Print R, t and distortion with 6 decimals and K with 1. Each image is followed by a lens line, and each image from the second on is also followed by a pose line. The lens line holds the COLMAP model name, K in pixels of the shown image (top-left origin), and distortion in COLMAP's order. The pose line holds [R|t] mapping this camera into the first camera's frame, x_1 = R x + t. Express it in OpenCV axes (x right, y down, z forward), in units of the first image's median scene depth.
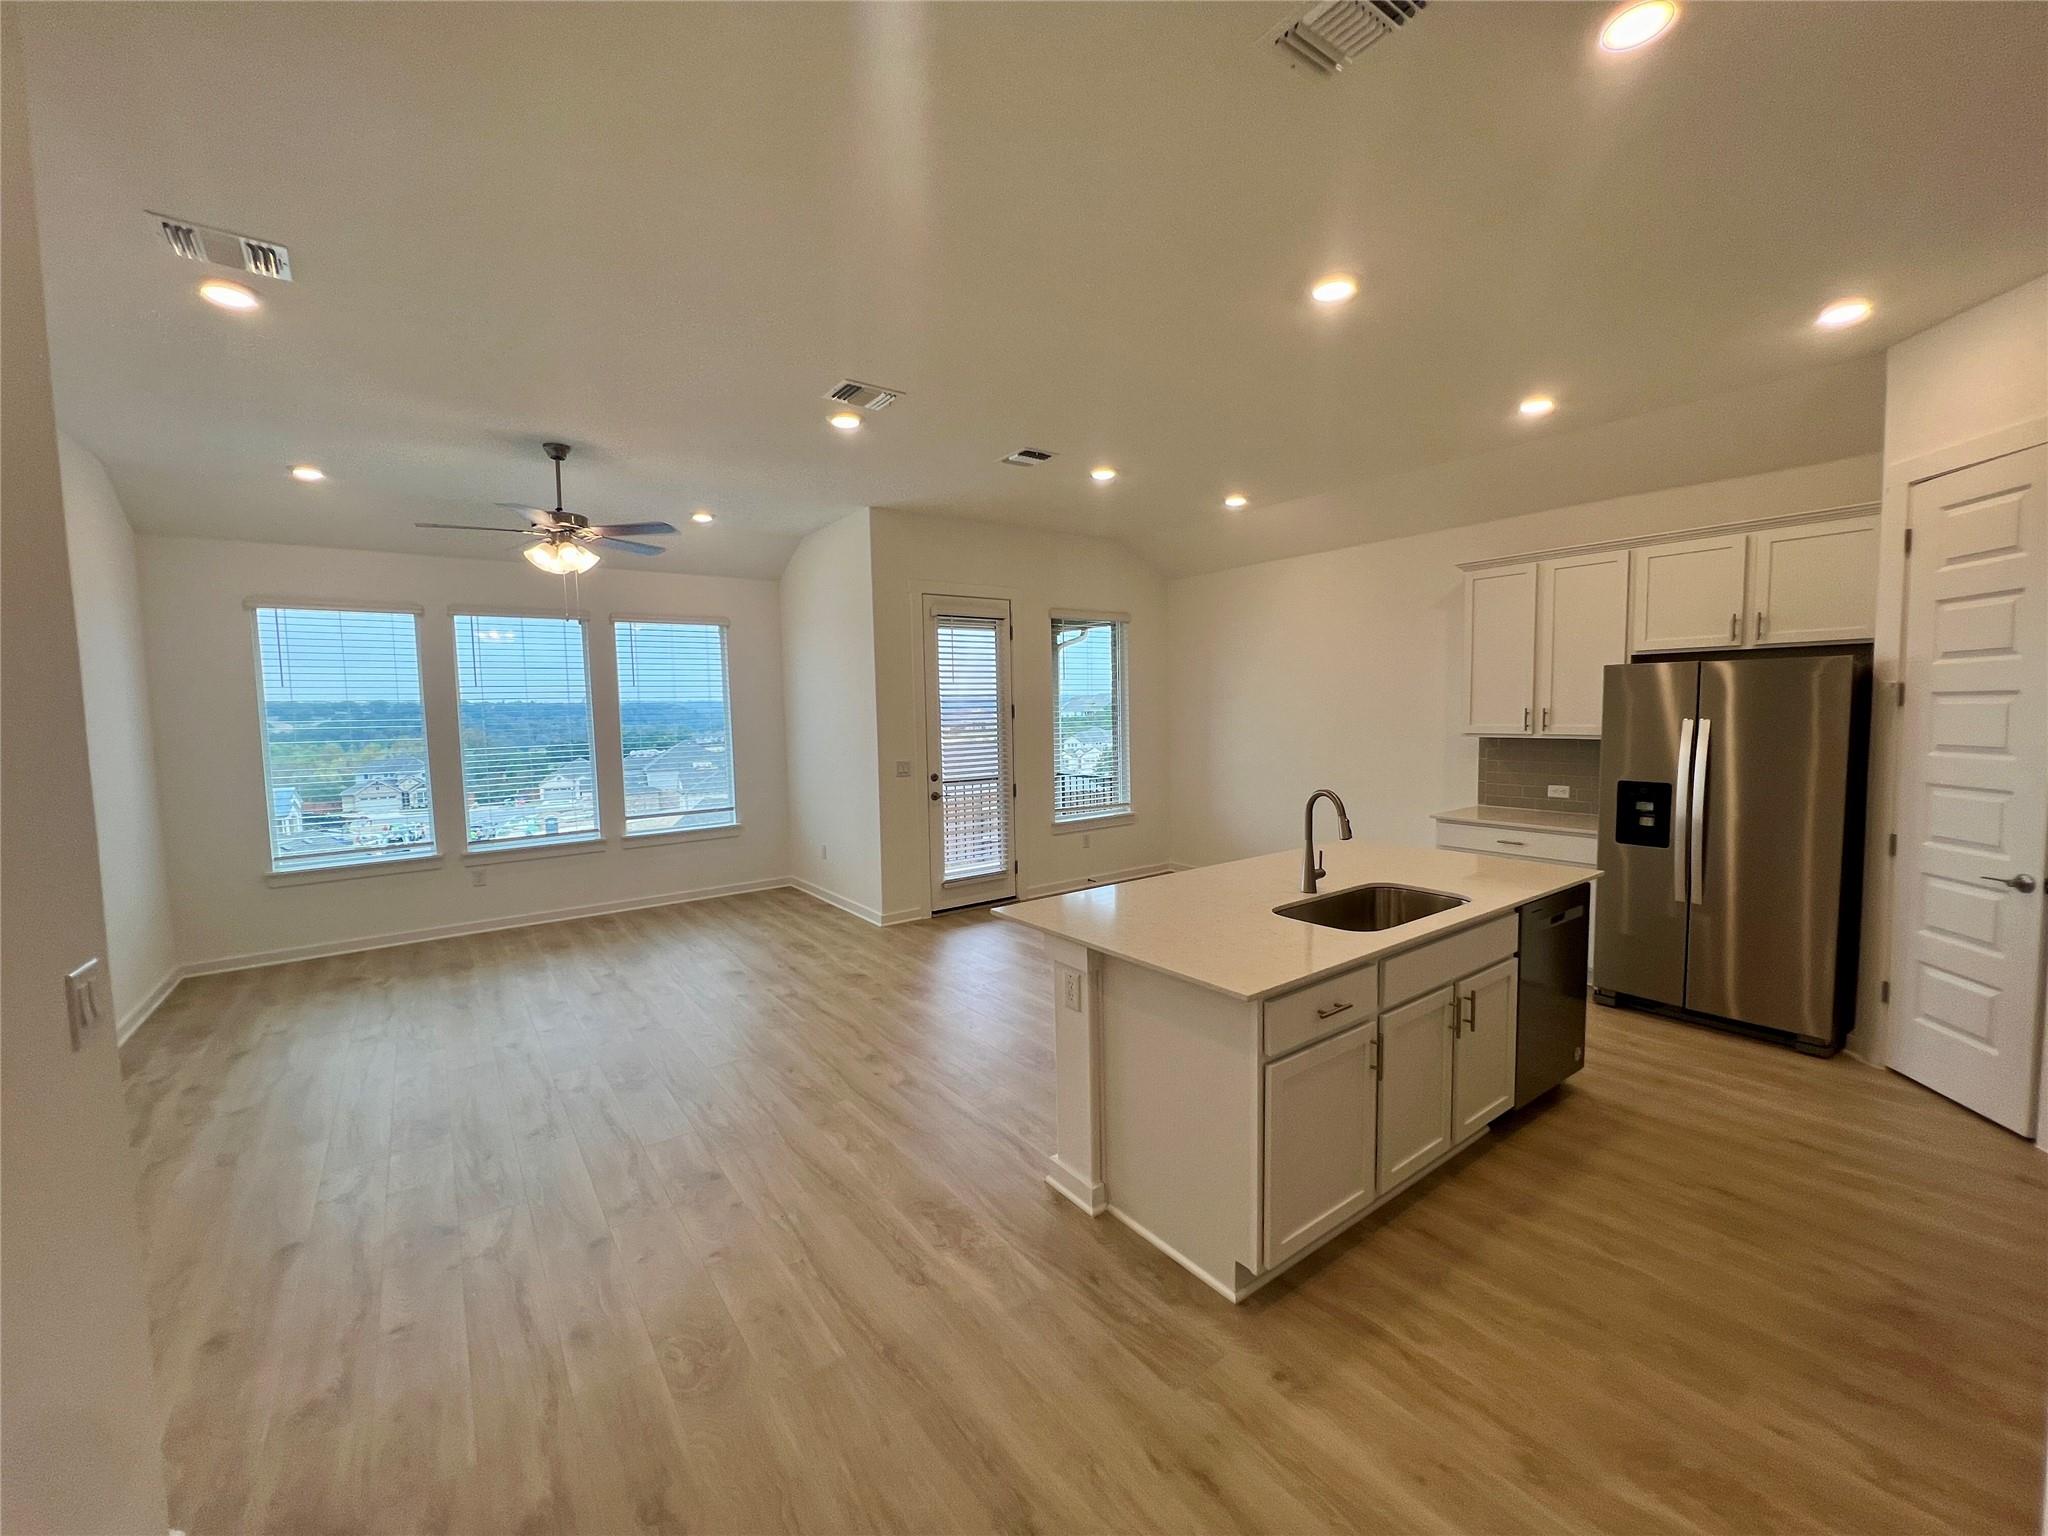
lens RADIAL K [[819.6, 0, 1019.4], [0, 819.6, 767.4], [0, 0, 1]] dist [0.000751, -0.000235]
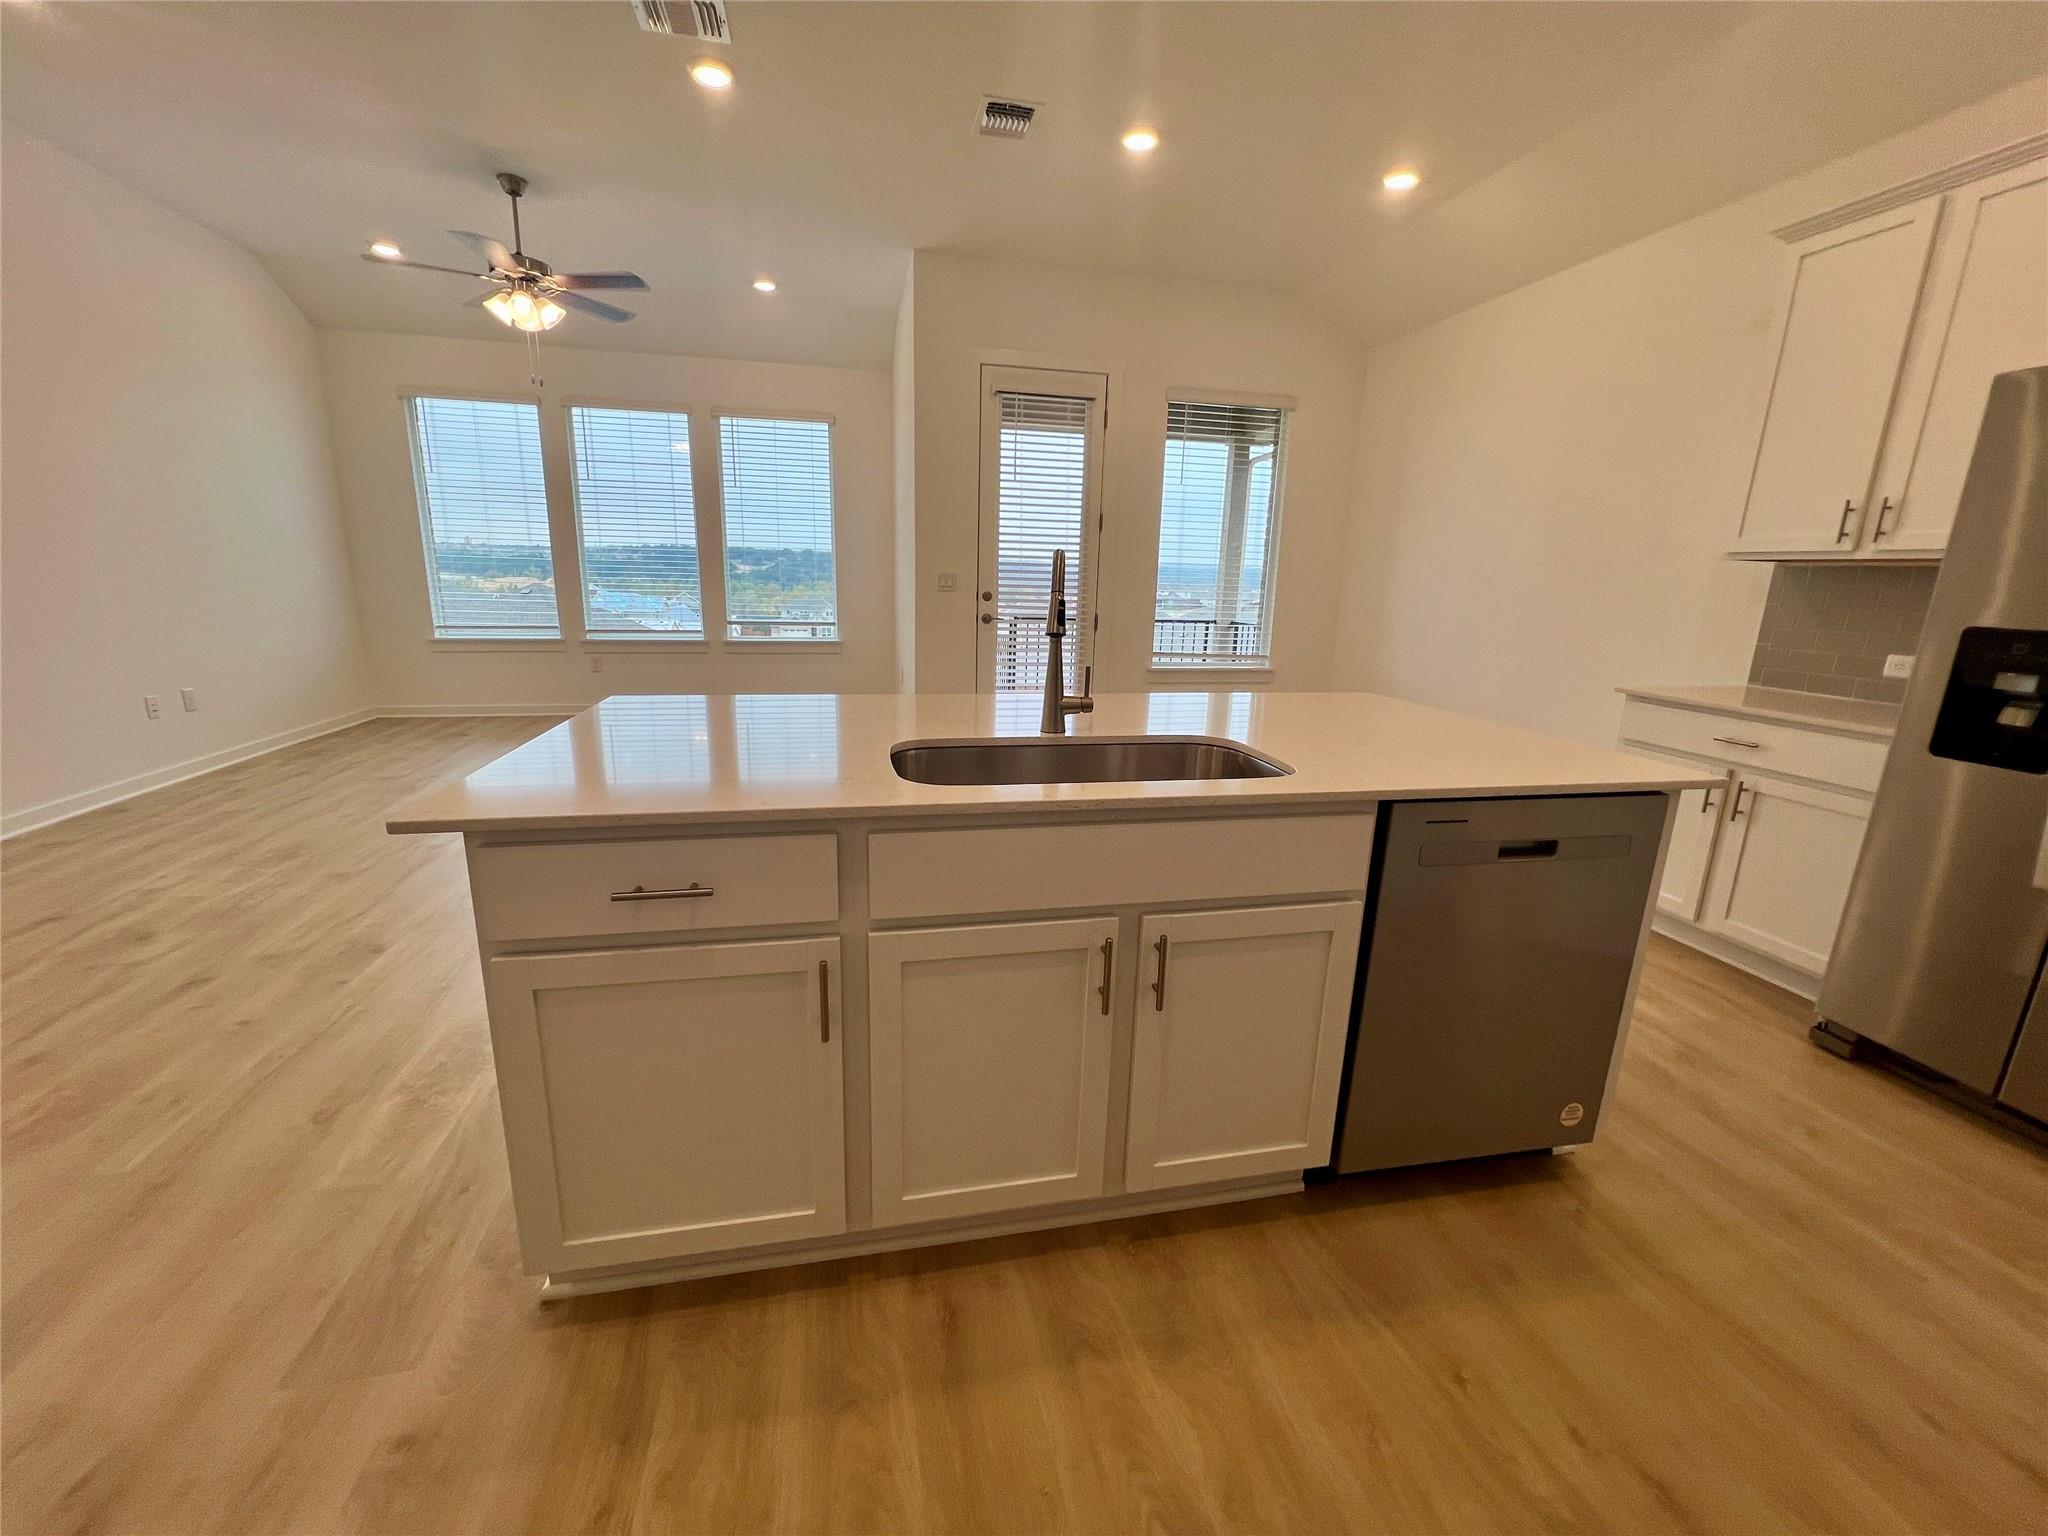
lens RADIAL K [[819.6, 0, 1019.6], [0, 819.6, 764.7], [0, 0, 1]] dist [0.000751, -0.000235]
pose [[0.912015, 0.138157, -0.386189, 0.438171], [-0.076962, 0.982481, 0.169726, 0.058451], [0.402872, -0.125071, 0.906670, 0.343233]]
